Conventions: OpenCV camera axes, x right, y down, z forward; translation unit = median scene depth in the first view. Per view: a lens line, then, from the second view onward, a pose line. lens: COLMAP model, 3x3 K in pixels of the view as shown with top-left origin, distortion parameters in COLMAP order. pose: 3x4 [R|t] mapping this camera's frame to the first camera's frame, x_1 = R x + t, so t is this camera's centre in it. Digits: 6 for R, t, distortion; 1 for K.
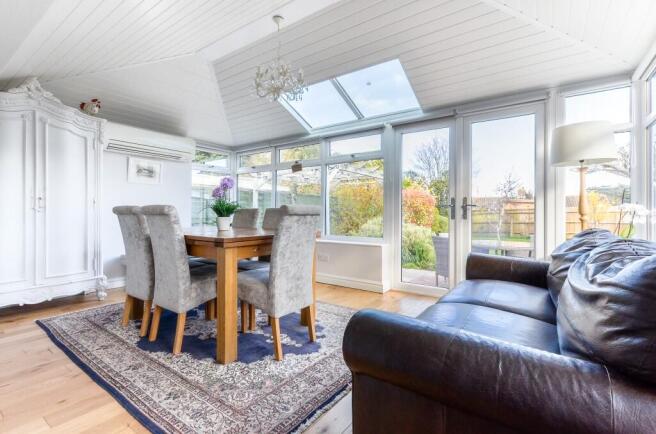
lens RADIAL K [[302.7, 0, 322.1], [0, 302.7, 213.5], [0, 0, 1]] dist [0.014203, -0.003760]
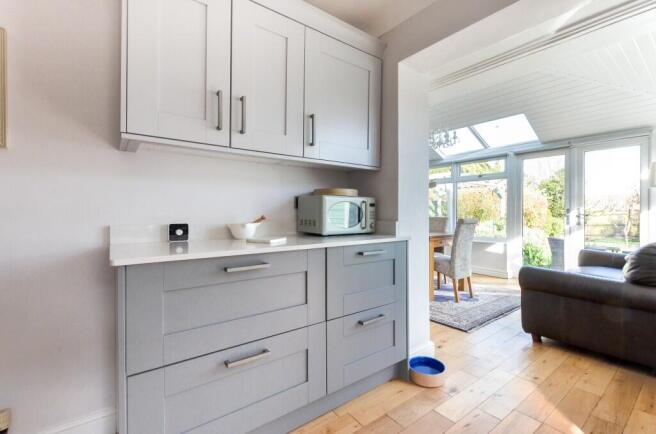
lens RADIAL K [[302.7, 0, 334.3], [0, 302.7, 214.8], [0, 0, 1]] dist [0.014203, -0.003760]
pose [[0.969420, -0.002529, -0.245396, -0.226762], [0.003504, 0.999988, 0.003537, -0.031965], [0.245384, -0.004289, 0.969416, -0.530095]]
